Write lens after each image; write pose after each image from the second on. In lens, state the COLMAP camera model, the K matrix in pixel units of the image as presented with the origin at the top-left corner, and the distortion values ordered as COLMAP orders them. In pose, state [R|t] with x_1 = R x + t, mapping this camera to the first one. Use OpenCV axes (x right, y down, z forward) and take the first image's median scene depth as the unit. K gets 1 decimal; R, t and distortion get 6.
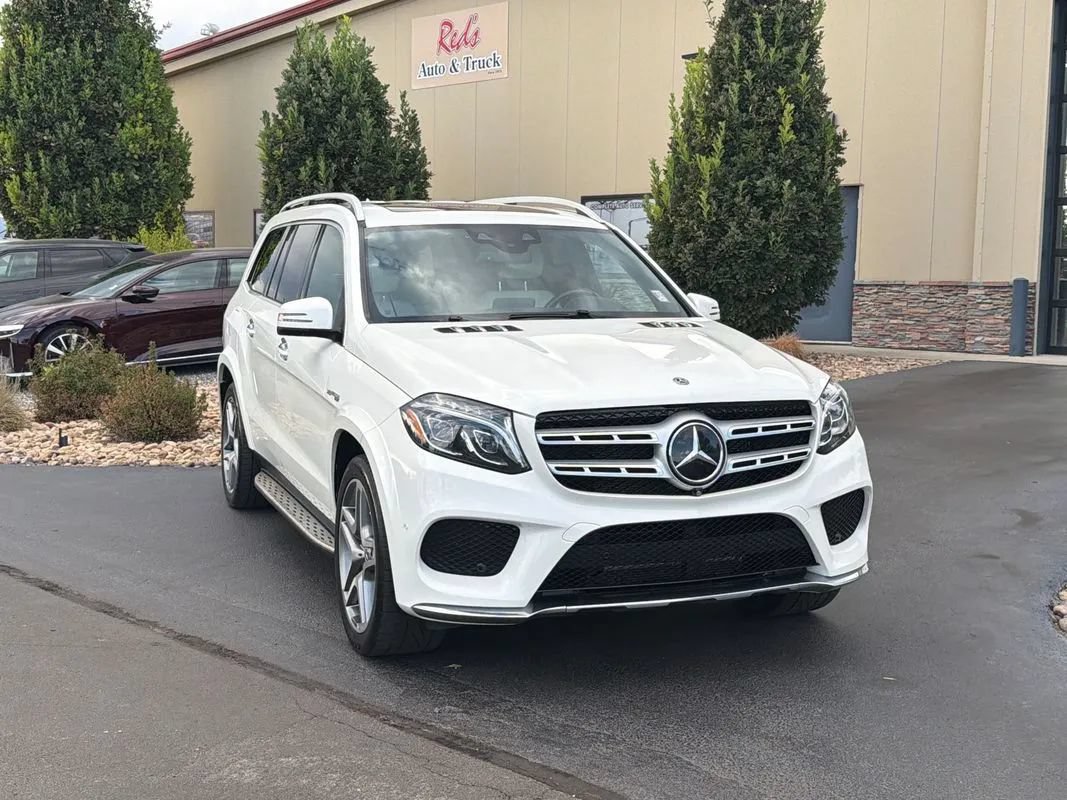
lens RADIAL K [[1319.8, 0, 533.5], [0, 1319.8, 400.0], [0, 0, 1]] dist [0.153343, -0.092350]
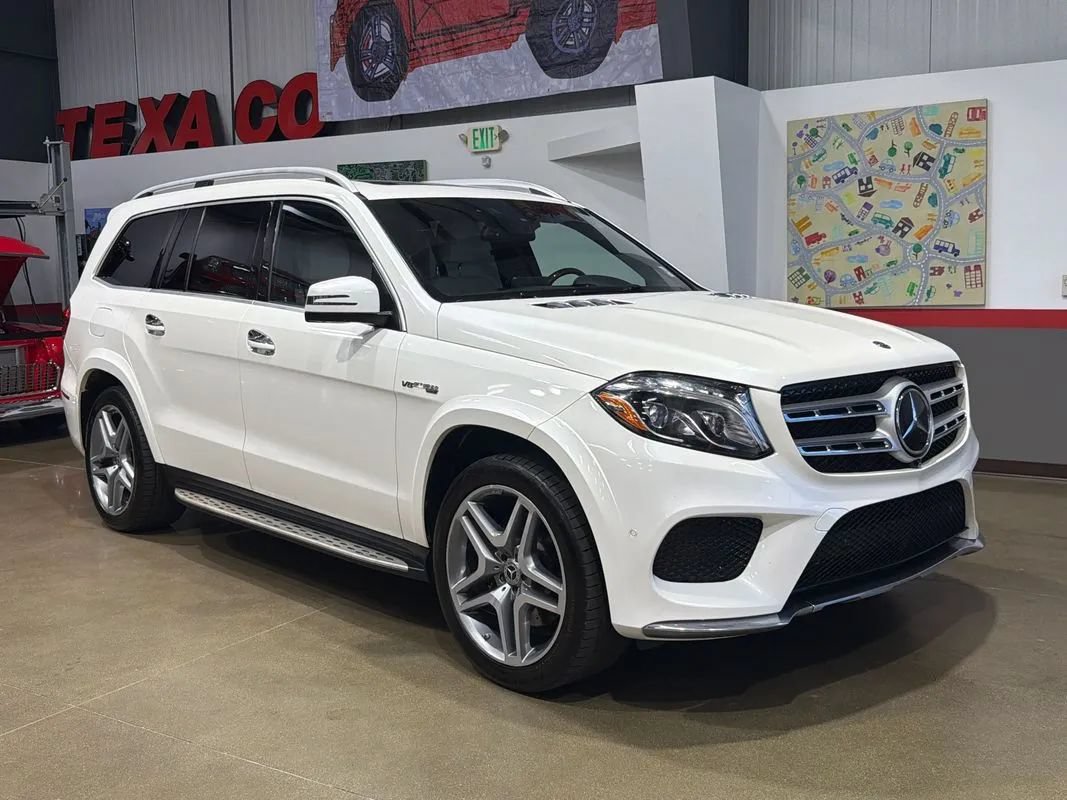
lens RADIAL K [[1099.3, 0, 533.5], [0, 1099.3, 400.0], [0, 0, 1]] dist [0.111192, -0.001672]
pose [[0.931743, -0.059662, 0.358185, -0.316842], [0.058509, 0.998188, 0.014067, -0.000928], [-0.358375, 0.007851, 0.933545, 0.294752]]
